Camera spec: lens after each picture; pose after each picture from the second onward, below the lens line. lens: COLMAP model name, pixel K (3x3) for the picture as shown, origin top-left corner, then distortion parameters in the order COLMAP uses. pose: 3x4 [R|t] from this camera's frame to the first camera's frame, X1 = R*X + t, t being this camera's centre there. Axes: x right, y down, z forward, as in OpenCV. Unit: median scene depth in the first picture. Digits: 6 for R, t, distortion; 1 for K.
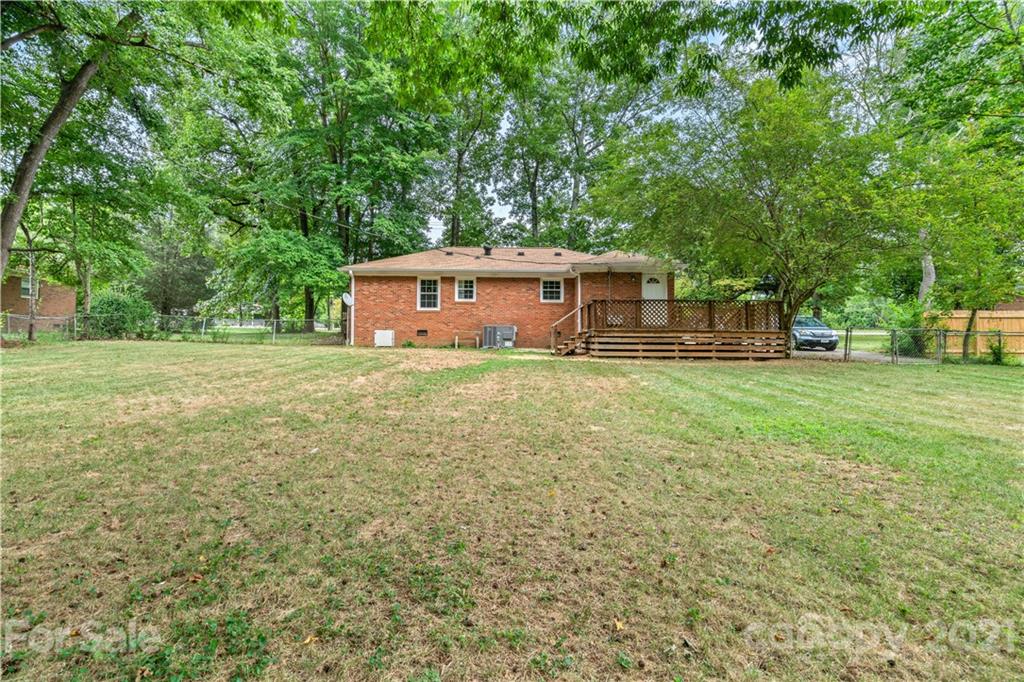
lens RADIAL K [[468.0, 0, 511.2], [0, 468.0, 335.7], [0, 0, 1]] dist [-0.007913, 0.001147]
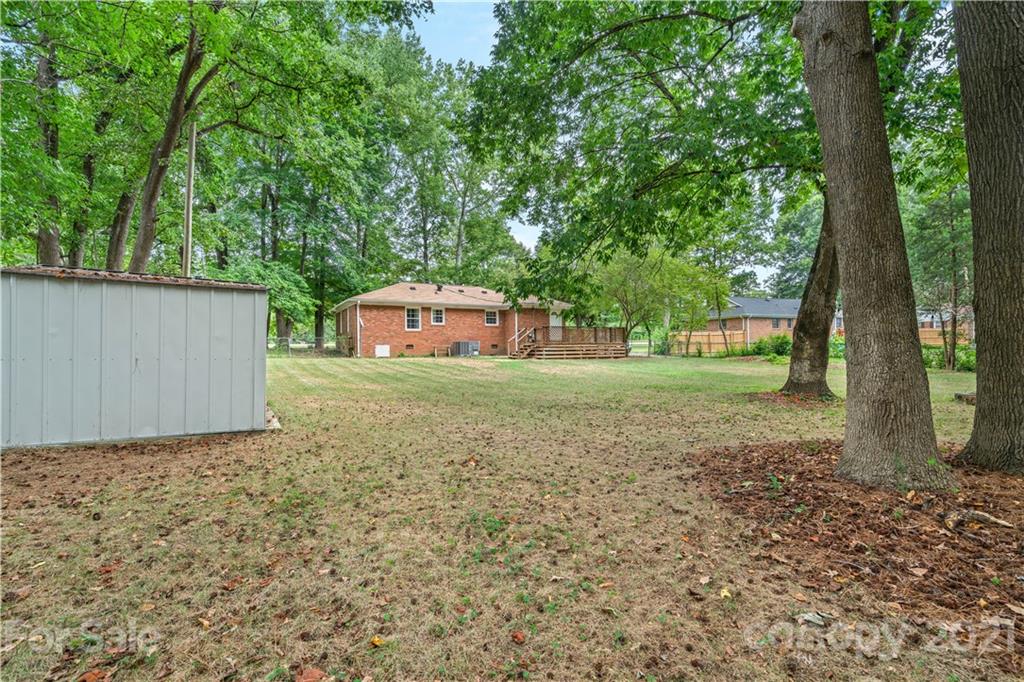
lens RADIAL K [[468.0, 0, 512.9], [0, 468.0, 340.8], [0, 0, 1]] dist [-0.007913, 0.001147]
pose [[0.879047, -0.008304, 0.476662, -0.584950], [0.016088, 0.999796, -0.012252, -0.001283], [-0.476463, 0.018438, 0.879001, -0.379504]]
